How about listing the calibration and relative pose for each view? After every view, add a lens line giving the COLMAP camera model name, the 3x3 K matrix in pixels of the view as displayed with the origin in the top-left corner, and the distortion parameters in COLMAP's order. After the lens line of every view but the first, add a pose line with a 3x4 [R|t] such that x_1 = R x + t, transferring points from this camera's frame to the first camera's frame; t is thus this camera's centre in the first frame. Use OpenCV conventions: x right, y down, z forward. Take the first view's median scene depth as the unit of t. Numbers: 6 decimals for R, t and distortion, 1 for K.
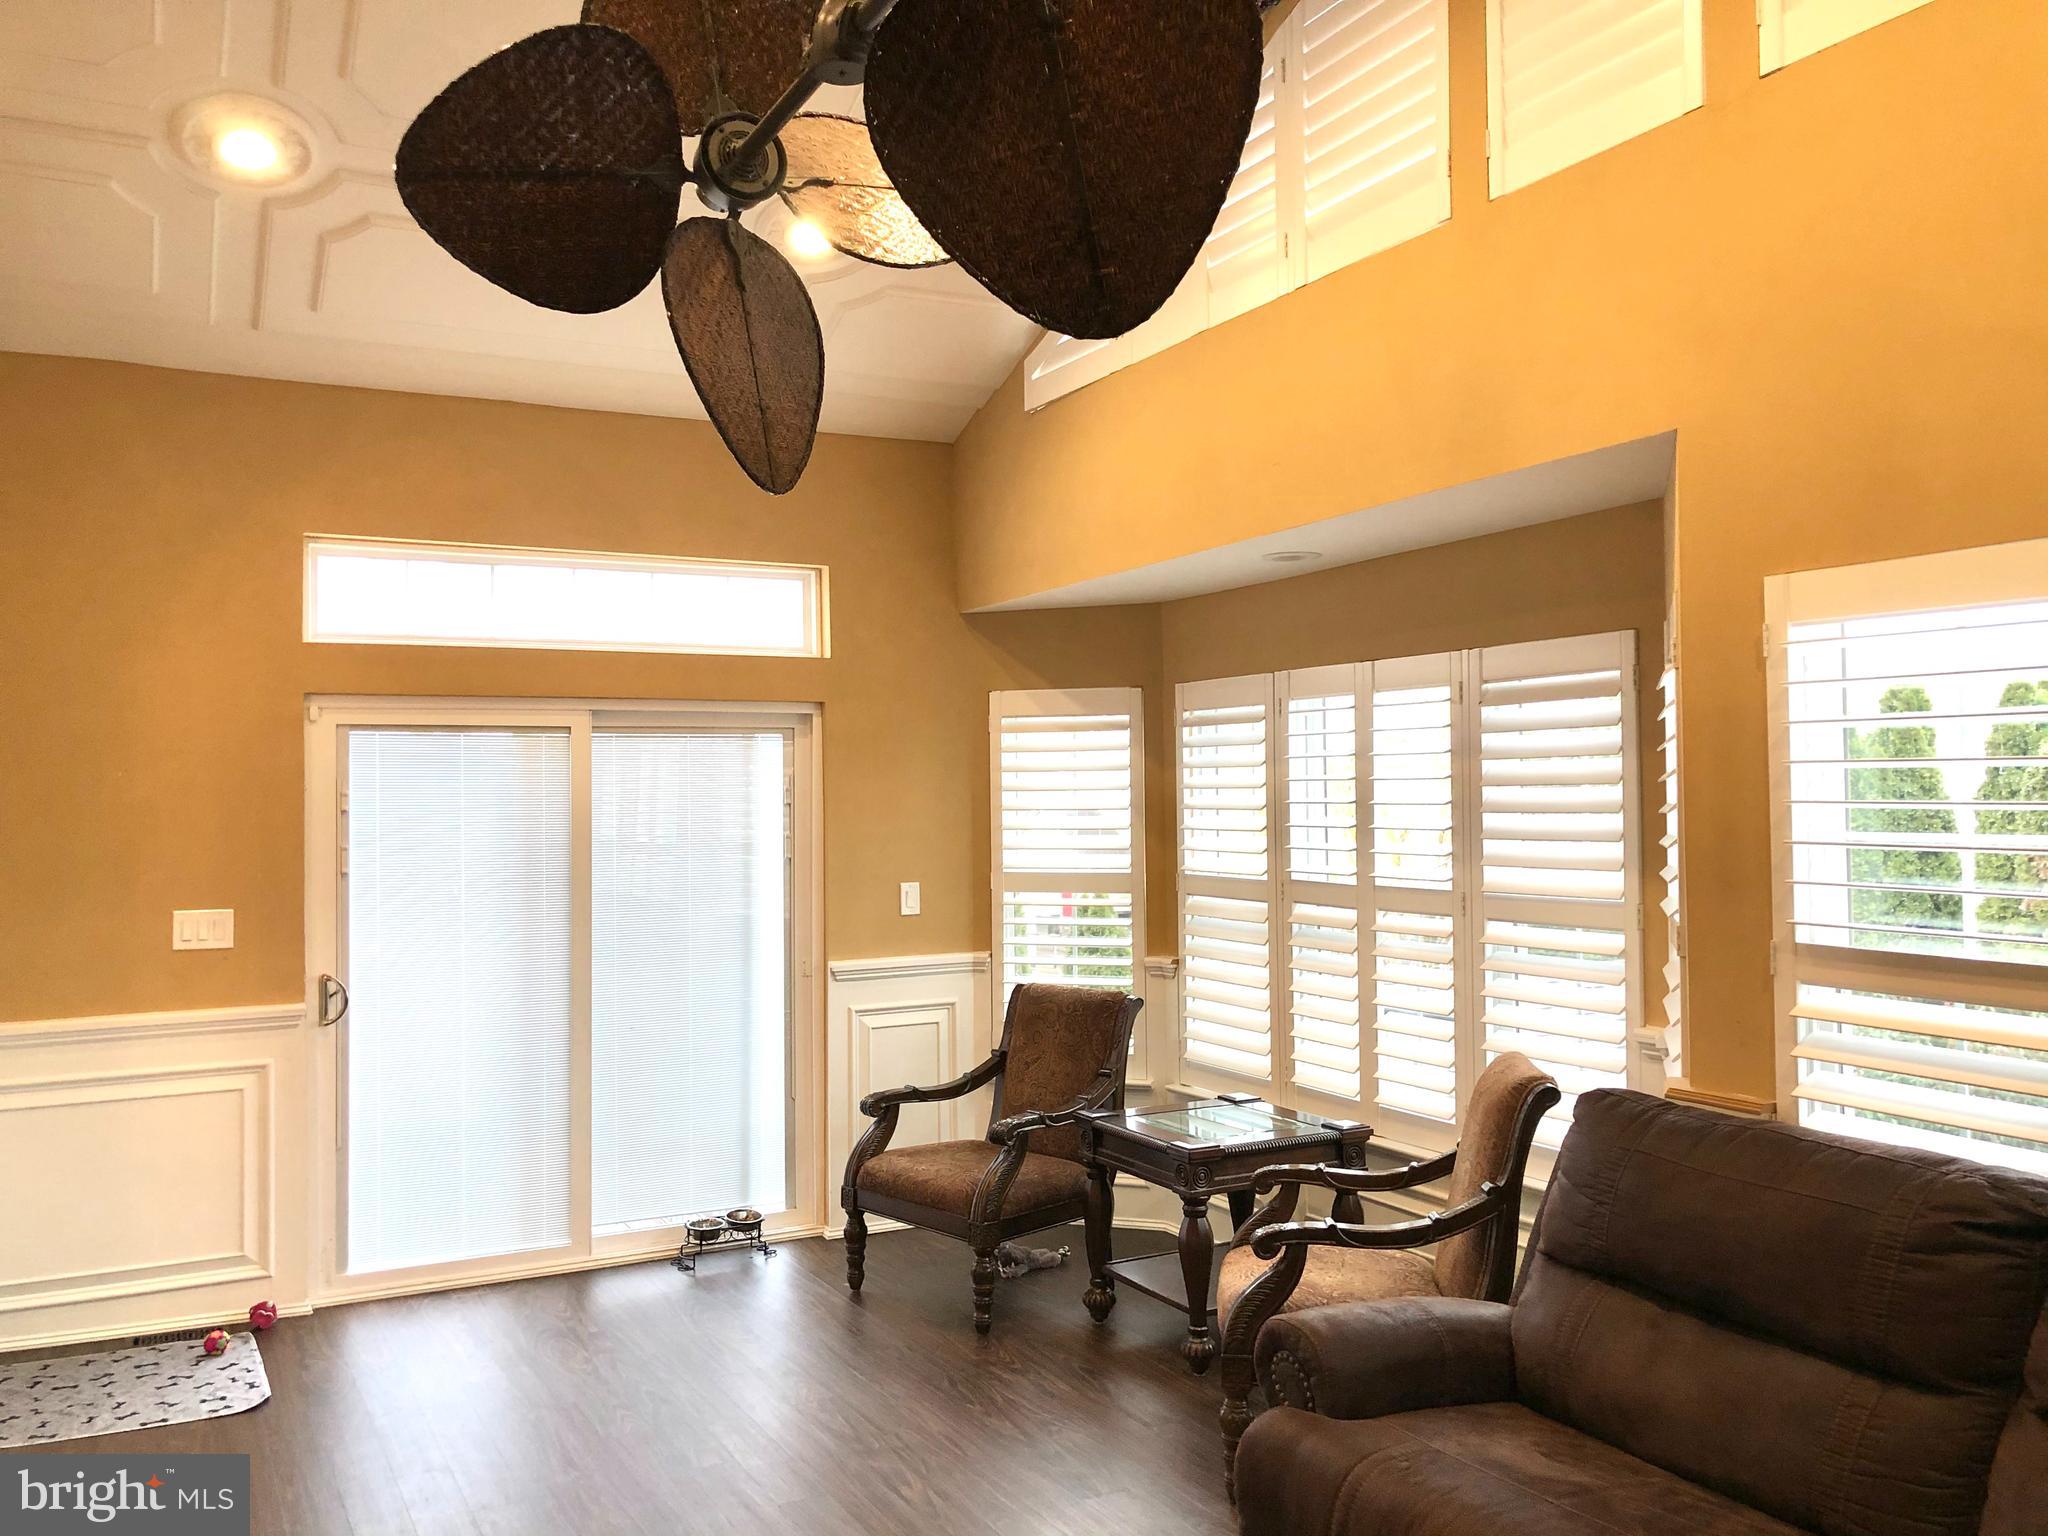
lens RADIAL K [[1692.1, 0, 1024.0], [0, 1692.1, 764.0], [0, 0, 1]] dist [0.035859, -0.040252]
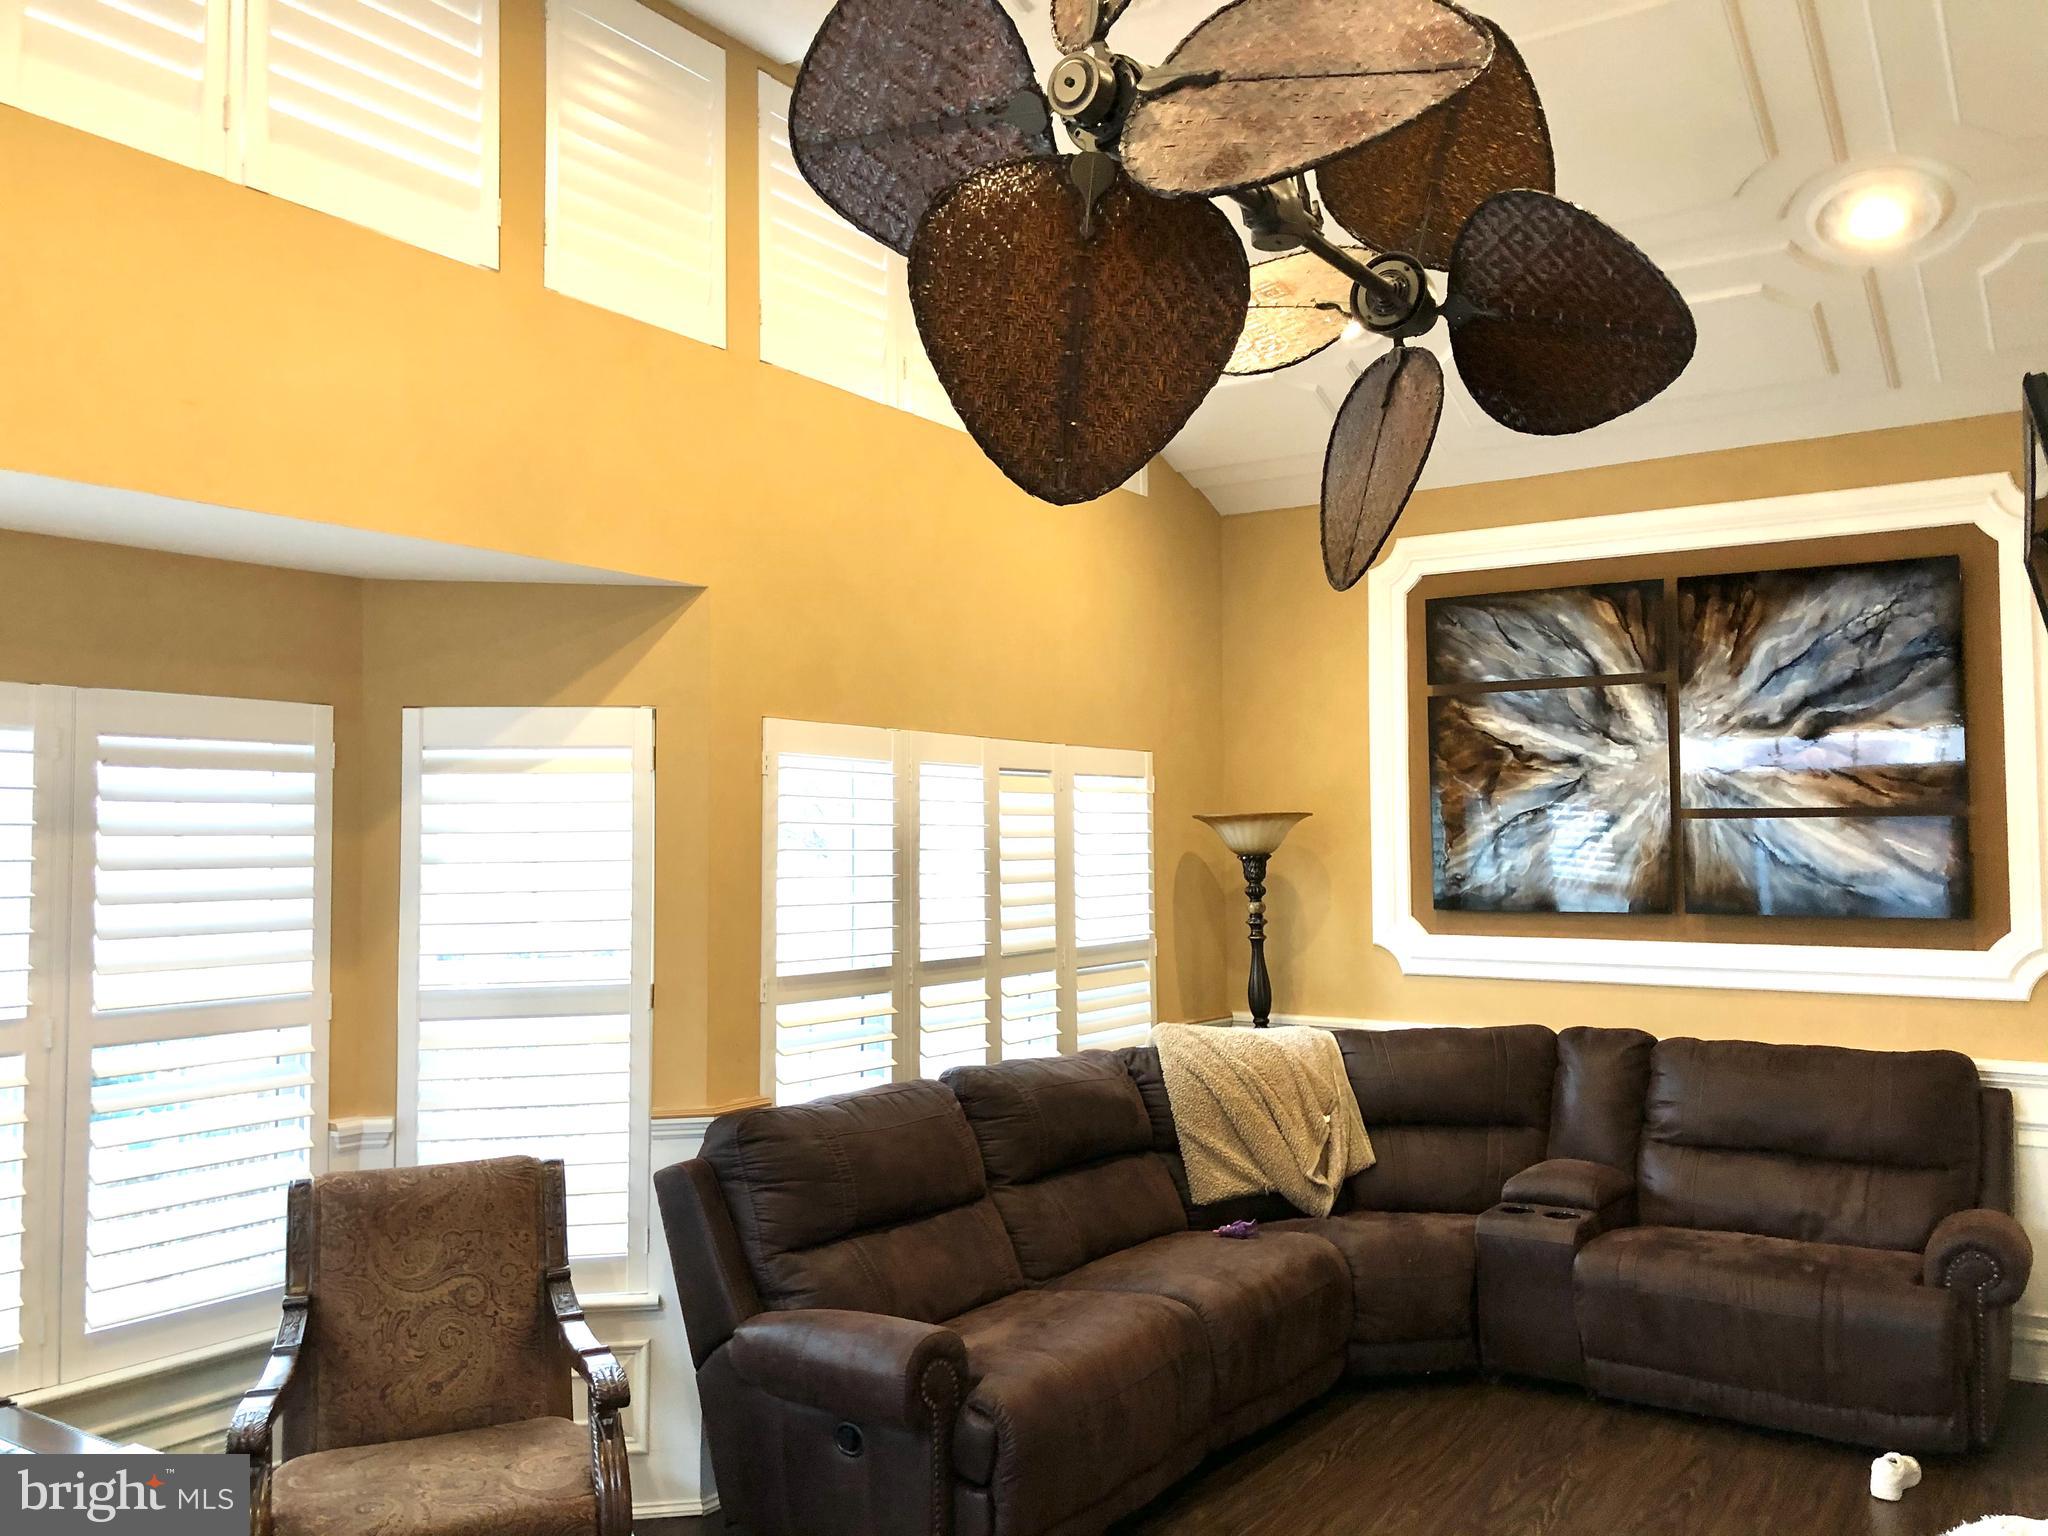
lens RADIAL K [[1692.1, 0, 1023.8], [0, 1692.1, 773.0], [0, 0, 1]] dist [0.035859, -0.040252]
pose [[-0.488577, 0.058228, 0.870576, -0.732879], [-0.001213, 0.997724, -0.067413, 0.024605], [-0.872520, -0.033992, -0.487395, 1.242179]]
